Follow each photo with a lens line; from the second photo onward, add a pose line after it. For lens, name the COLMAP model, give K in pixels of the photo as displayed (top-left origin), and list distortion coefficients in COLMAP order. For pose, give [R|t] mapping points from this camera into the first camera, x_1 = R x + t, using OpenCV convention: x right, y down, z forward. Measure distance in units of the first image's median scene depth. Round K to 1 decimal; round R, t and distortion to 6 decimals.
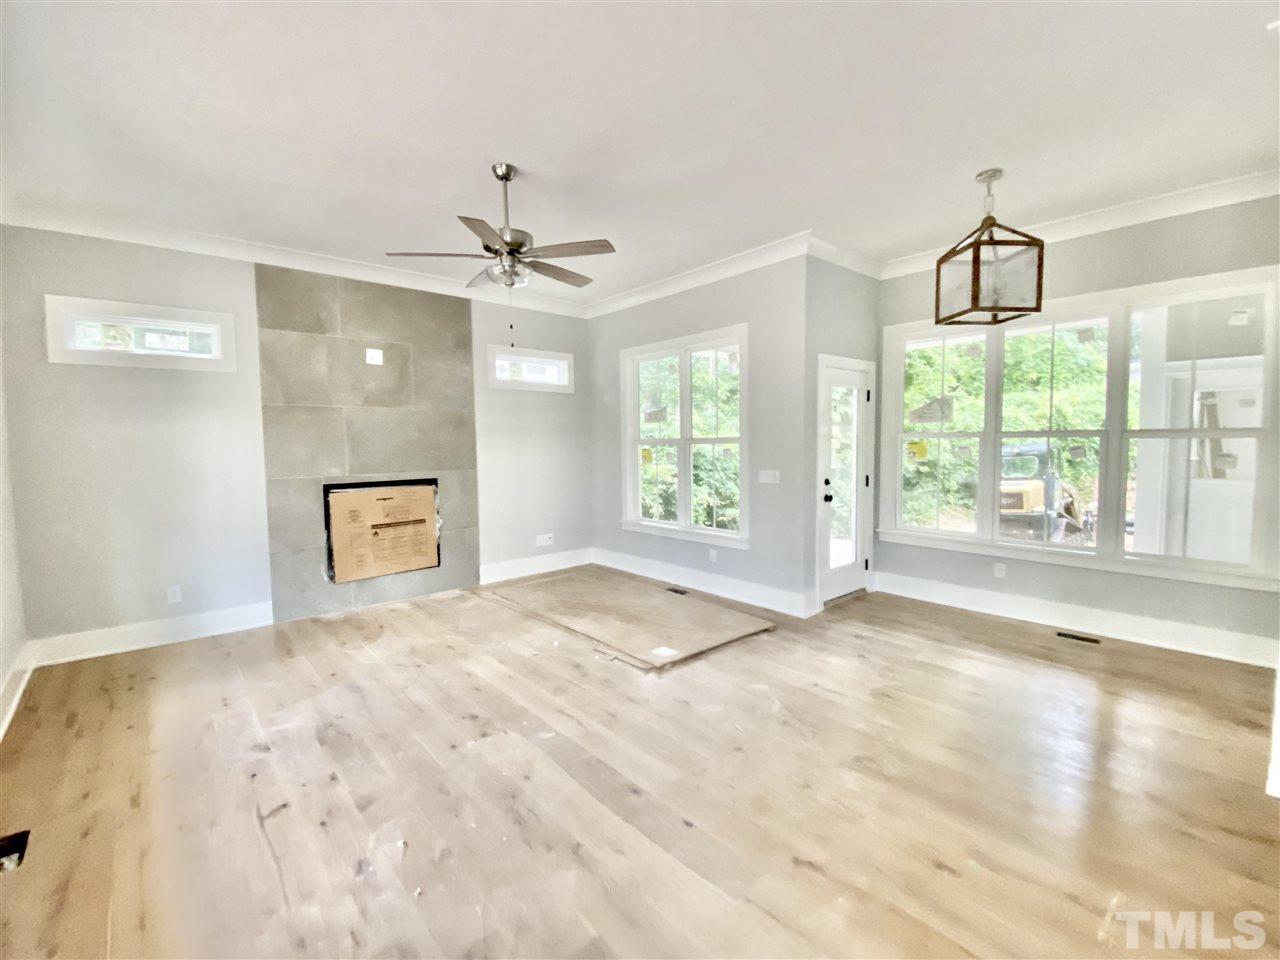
lens RADIAL K [[561.5, 0, 641.9], [0, 561.5, 478.5], [0, 0, 1]] dist [0.041893, -0.032674]
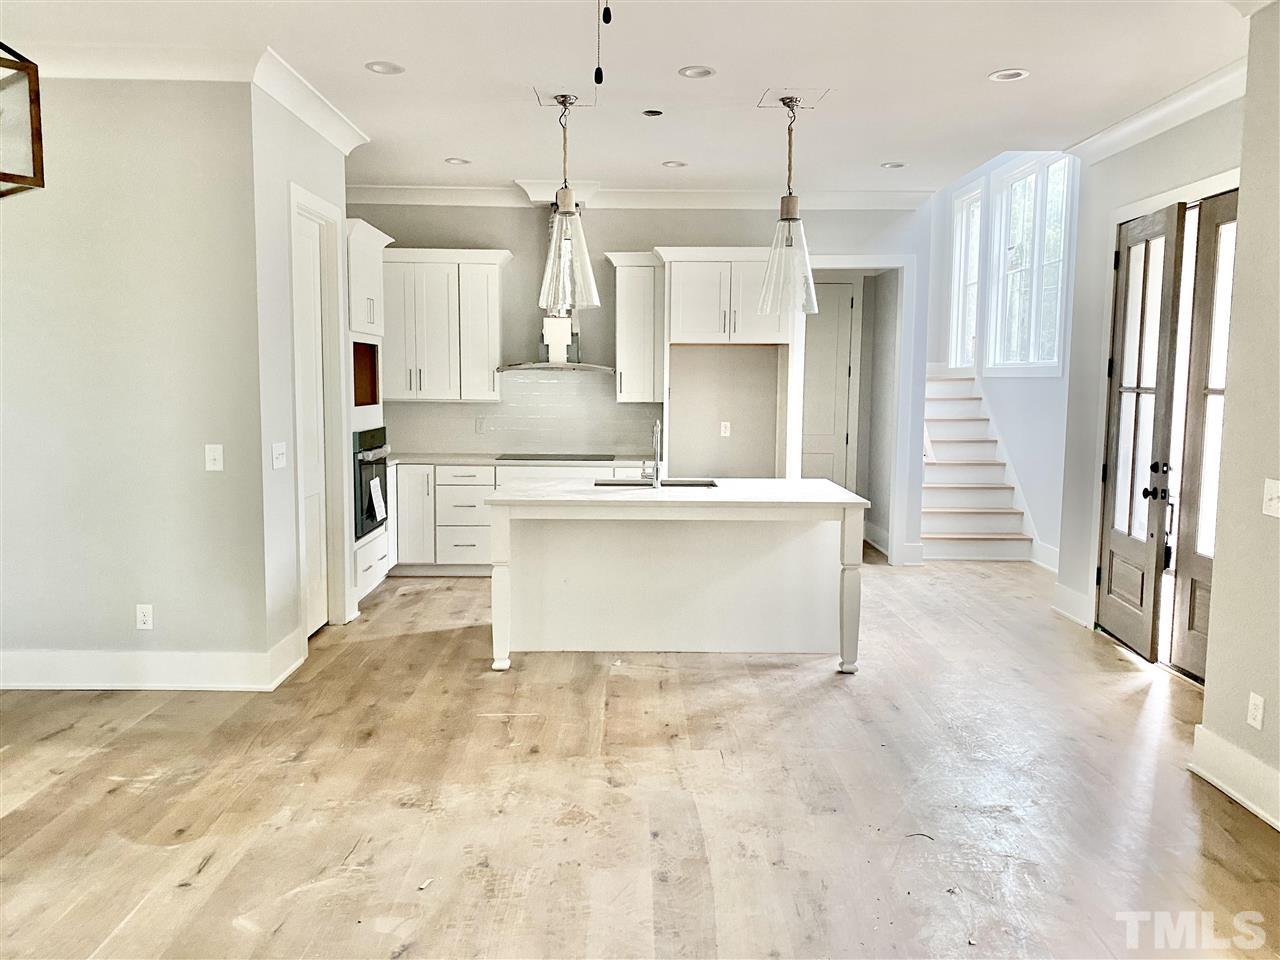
lens RADIAL K [[981.8, 0, 640.6], [0, 981.8, 472.4], [0, 0, 1]] dist [0.067133, -0.104125]
pose [[-0.759421, -0.057181, 0.648082, -0.426538], [0.044136, 0.989308, 0.139005, -0.082817], [-0.649101, 0.134167, -0.748777, 1.025690]]
